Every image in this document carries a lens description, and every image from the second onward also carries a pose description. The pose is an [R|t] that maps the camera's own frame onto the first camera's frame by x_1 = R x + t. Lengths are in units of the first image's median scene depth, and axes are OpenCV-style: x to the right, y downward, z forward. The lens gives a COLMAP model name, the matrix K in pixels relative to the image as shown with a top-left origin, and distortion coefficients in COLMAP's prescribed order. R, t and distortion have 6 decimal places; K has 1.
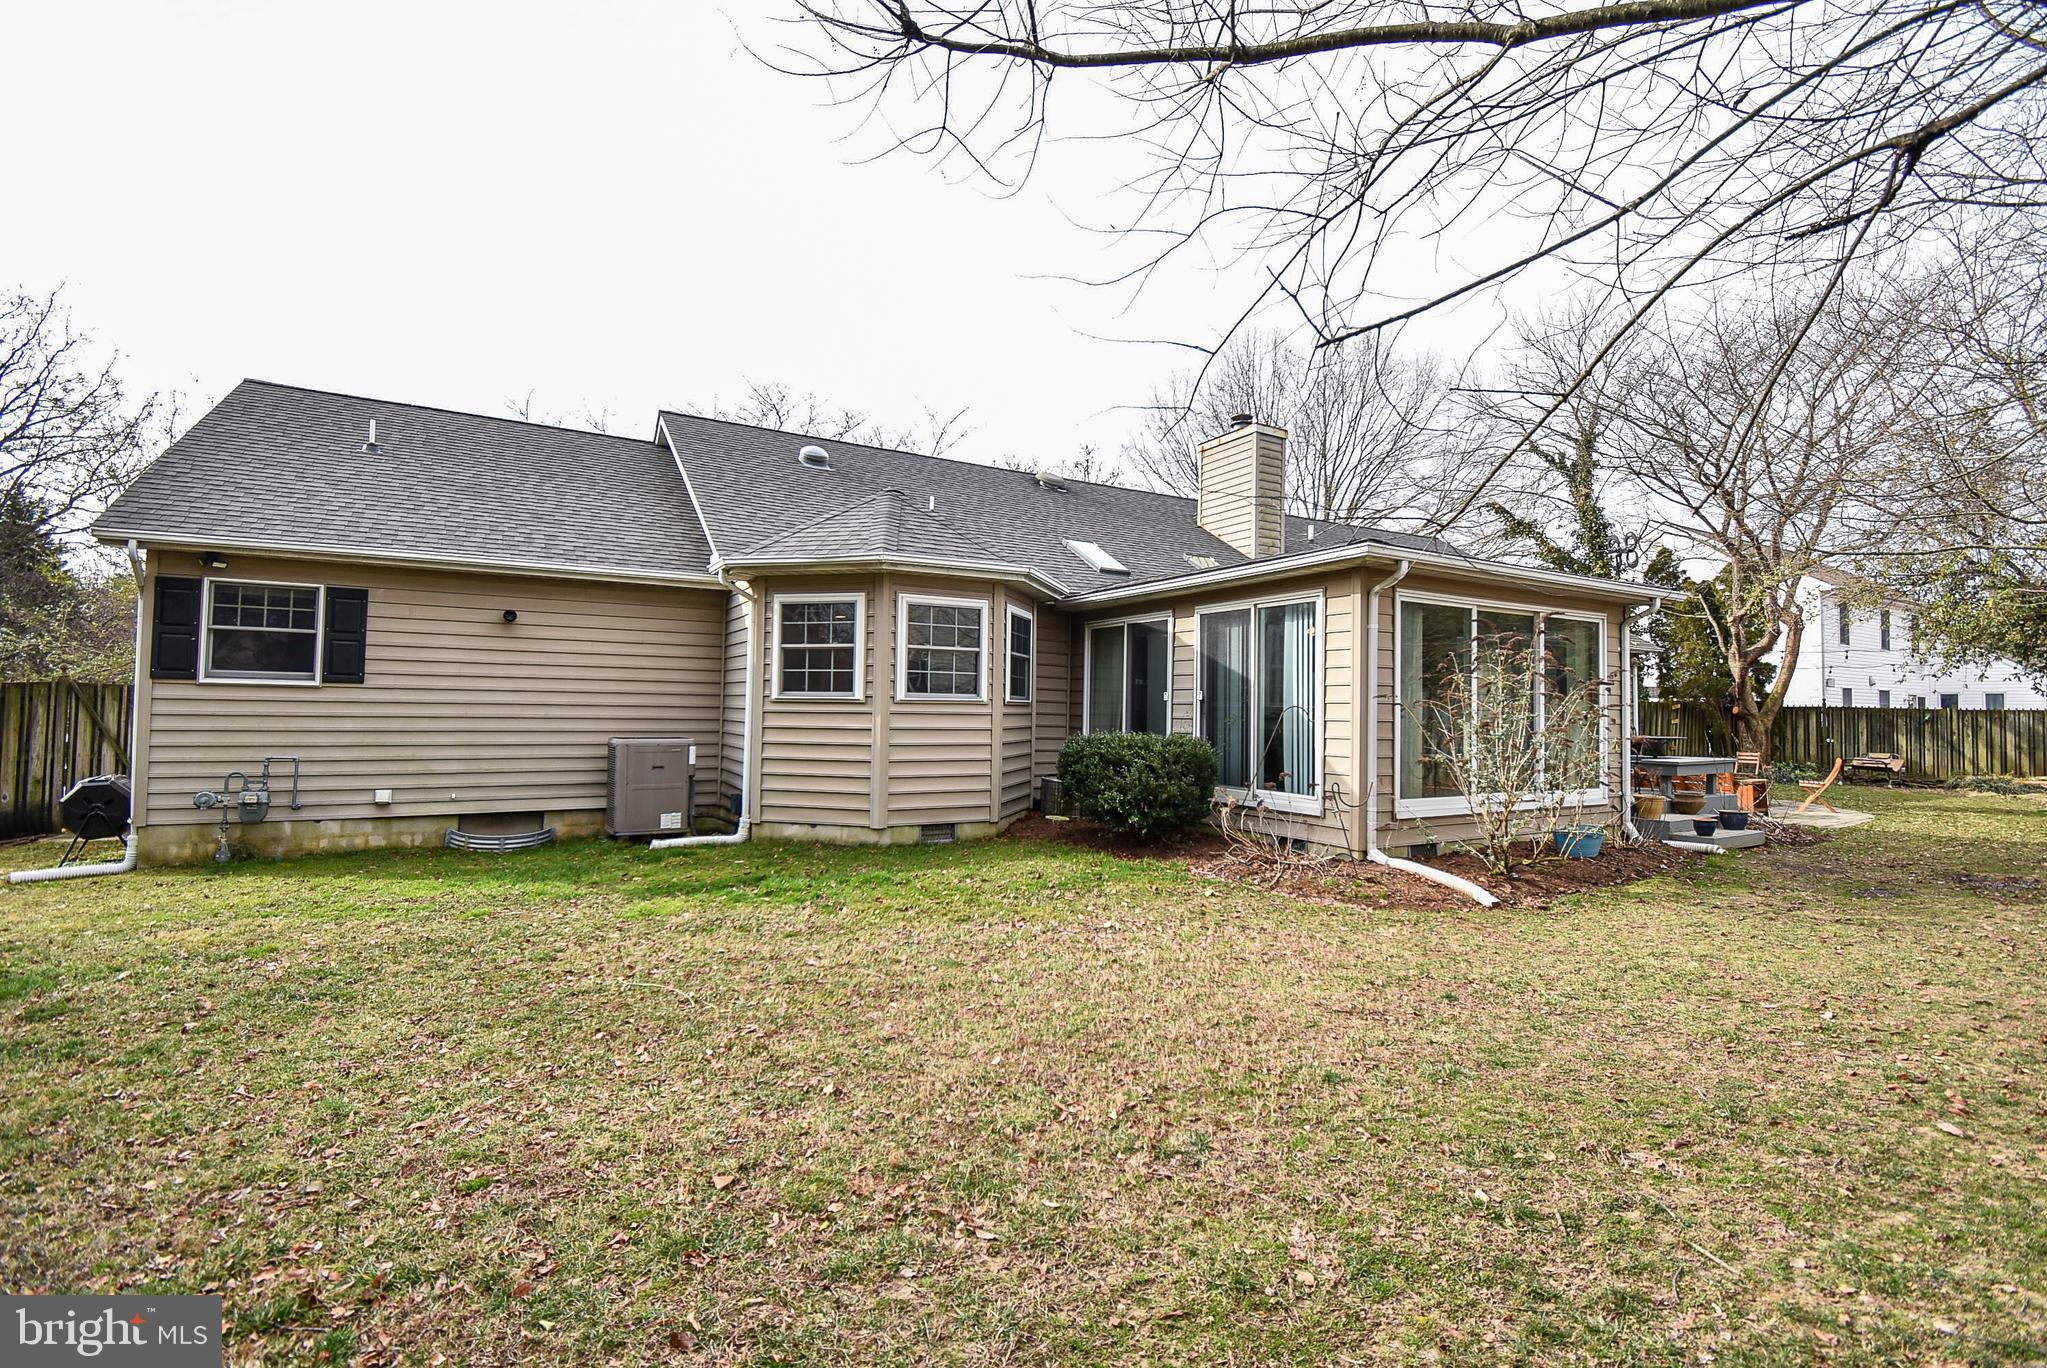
lens RADIAL K [[918.5, 0, 1025.7], [0, 918.5, 676.6], [0, 0, 1]] dist [-0.017005, -0.000527]
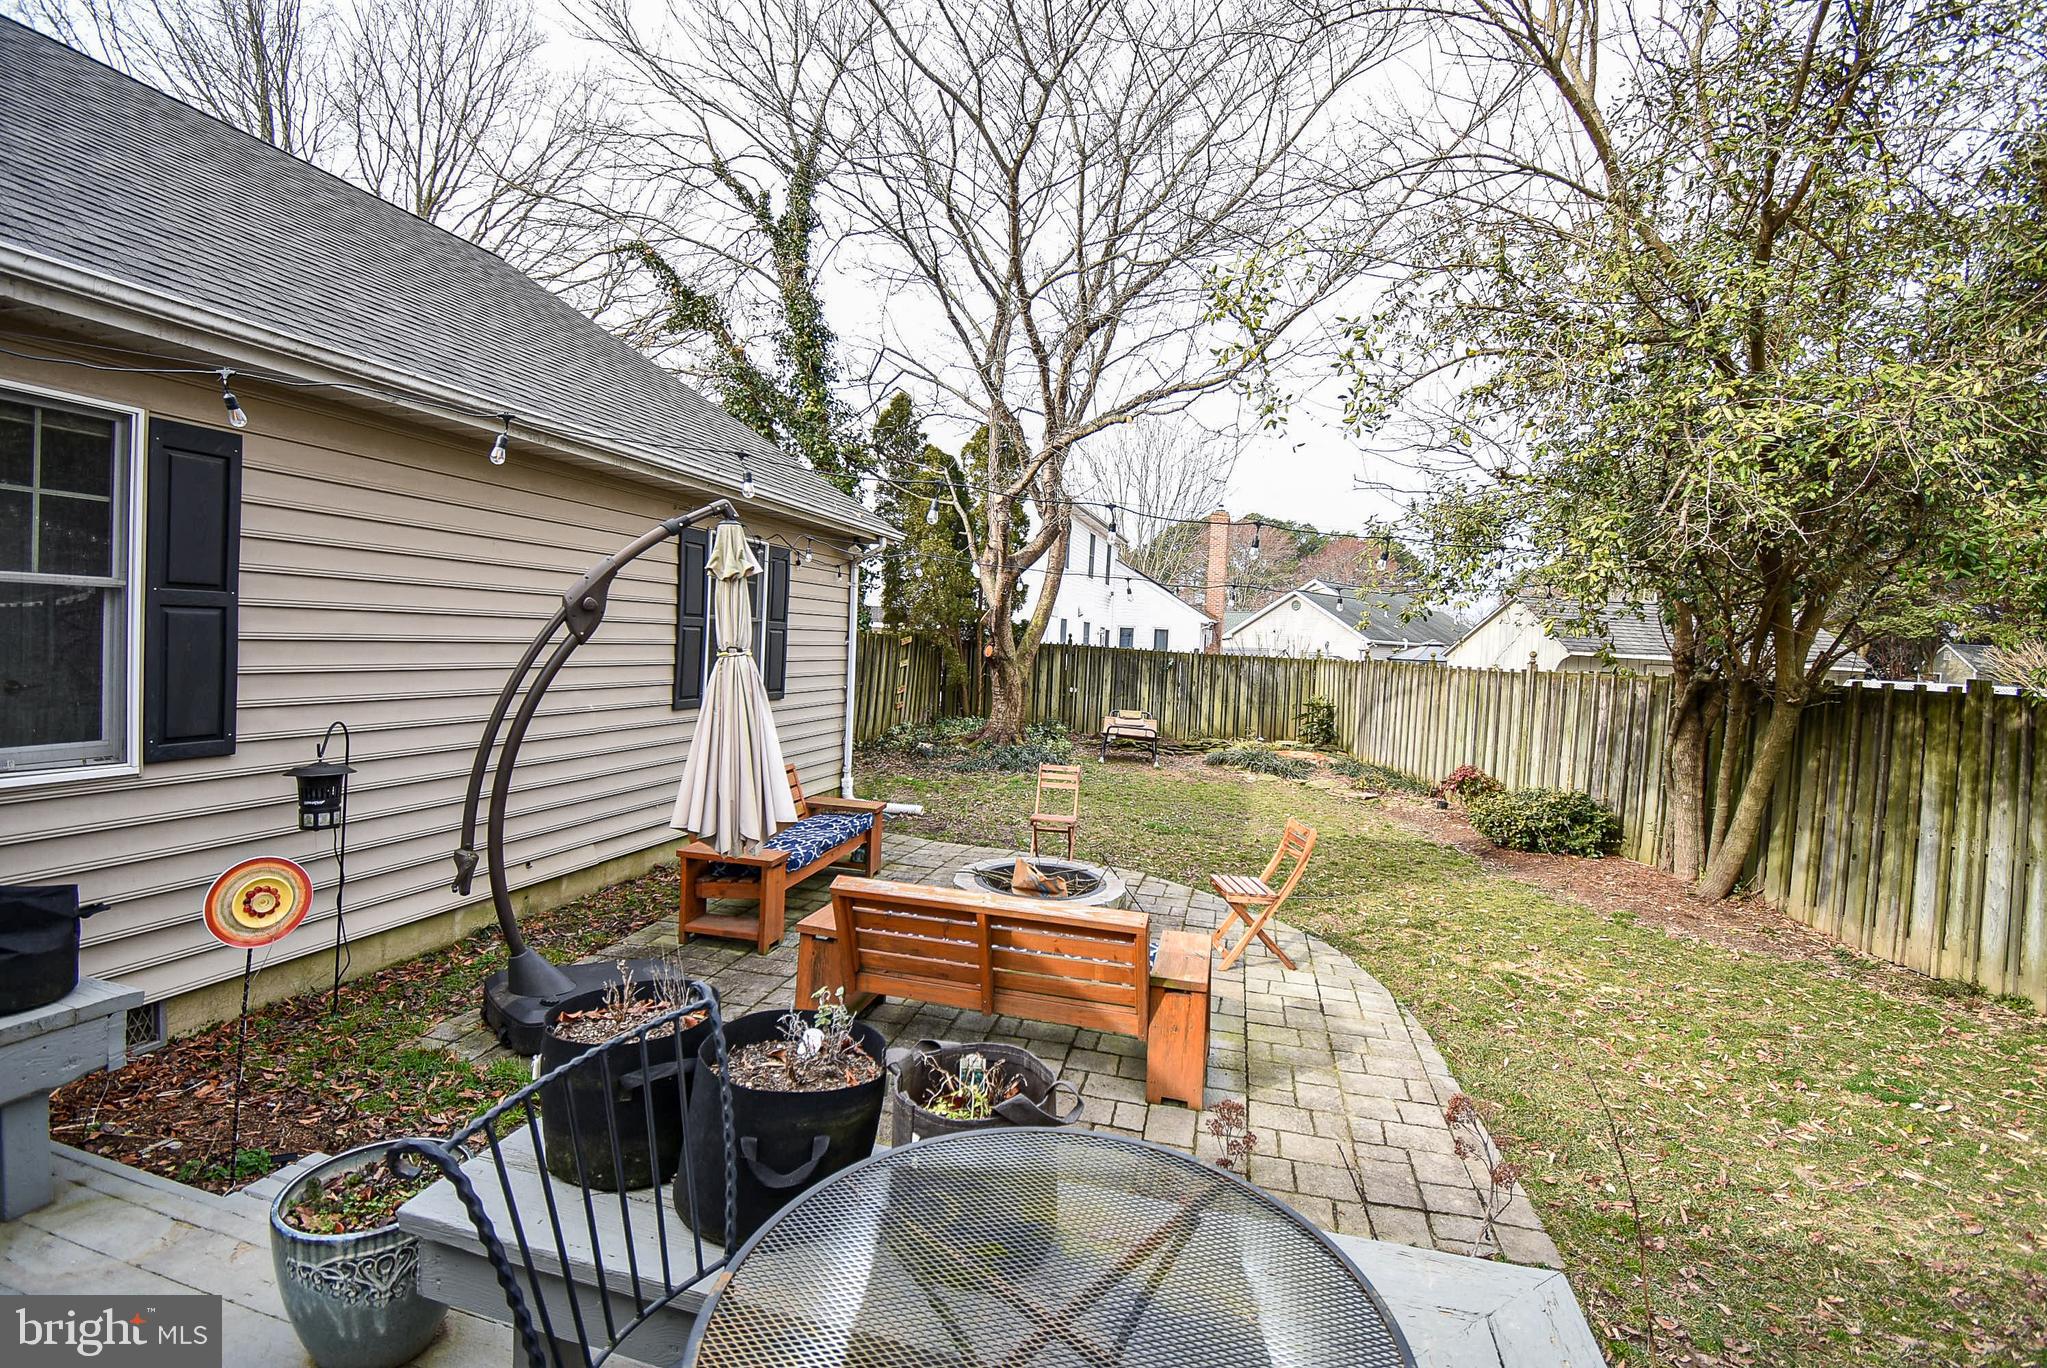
lens RADIAL K [[918.5, 0, 1025.7], [0, 918.5, 676.6], [0, 0, 1]] dist [-0.017005, -0.000527]
pose [[0.710747, -0.007922, 0.703403, 0.315158], [-0.064503, 0.994990, 0.076383, 0.003965], [-0.700484, -0.099661, 0.706675, 0.475068]]
